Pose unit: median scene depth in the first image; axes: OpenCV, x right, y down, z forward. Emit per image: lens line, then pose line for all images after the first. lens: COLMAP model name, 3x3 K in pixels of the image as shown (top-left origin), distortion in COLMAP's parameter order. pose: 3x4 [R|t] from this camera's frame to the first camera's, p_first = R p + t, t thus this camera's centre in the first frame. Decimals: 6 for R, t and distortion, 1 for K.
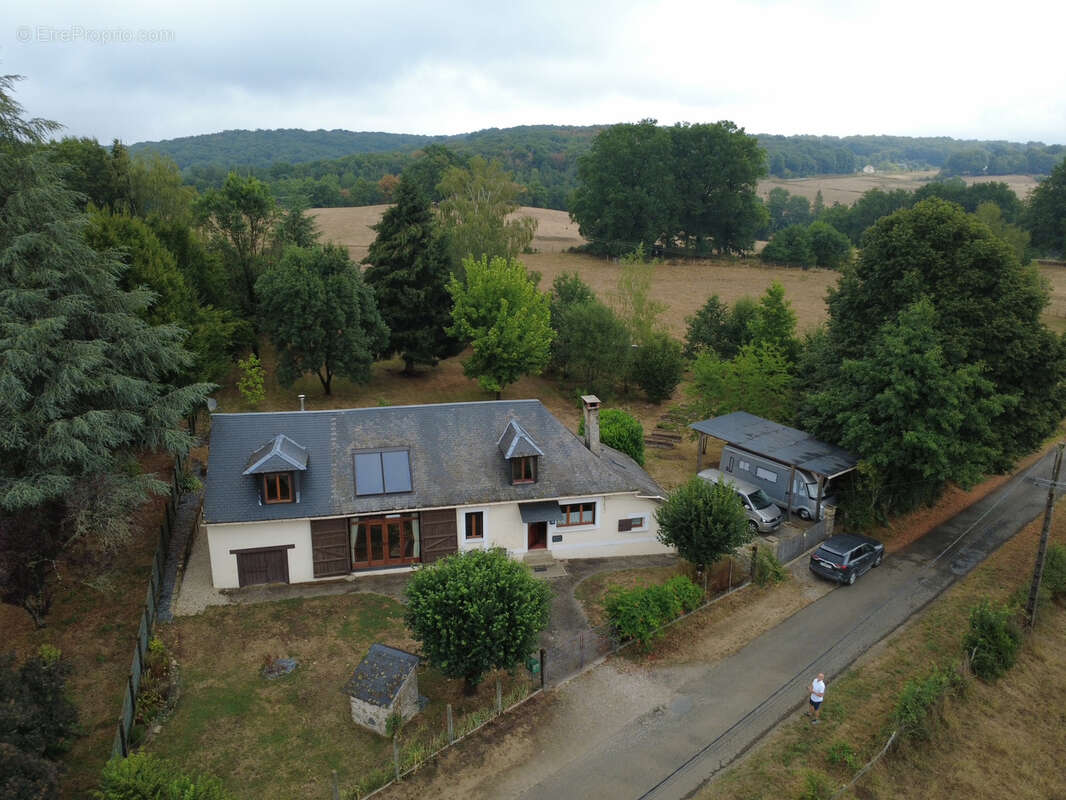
lens RADIAL K [[782.0, 0, 533.0], [0, 782.0, 400.0], [0, 0, 1]] dist [-0.003867, 0.002207]
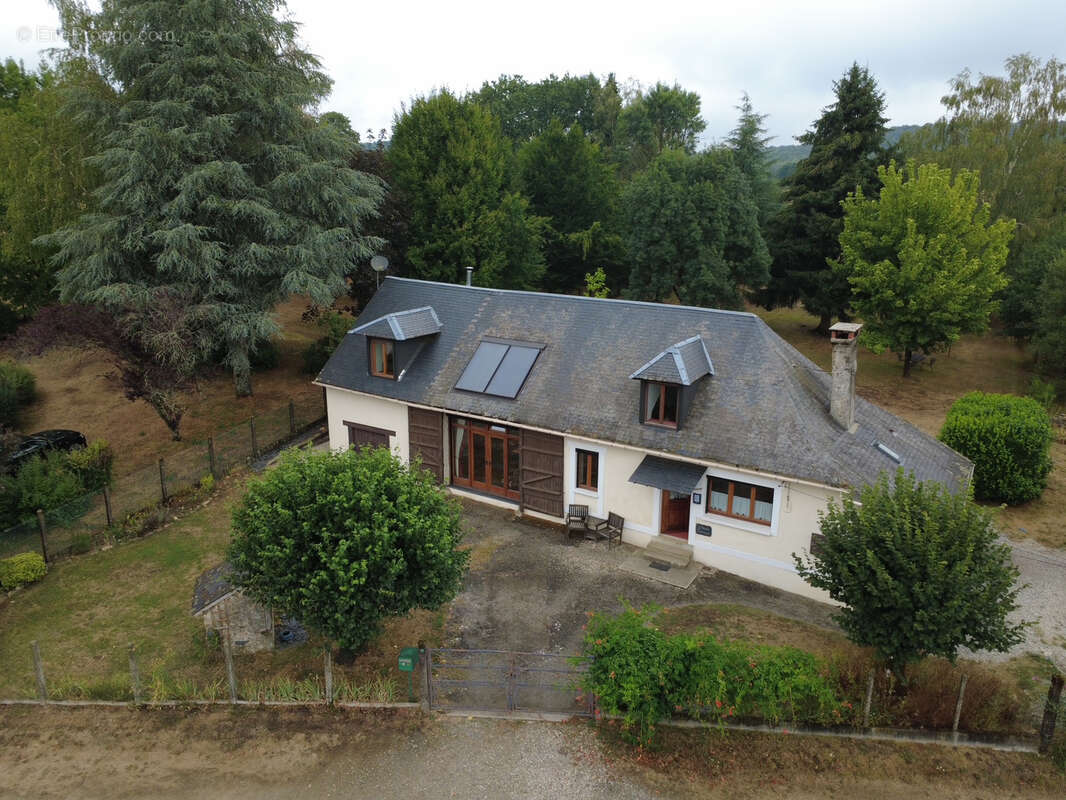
lens RADIAL K [[782.0, 0, 533.0], [0, 782.0, 400.0], [0, 0, 1]] dist [-0.003867, 0.002207]
pose [[0.709240, 0.188772, -0.679223, 0.340342], [-0.191979, 0.978786, 0.071565, 0.060233], [0.678324, 0.079639, 0.730434, 0.460957]]
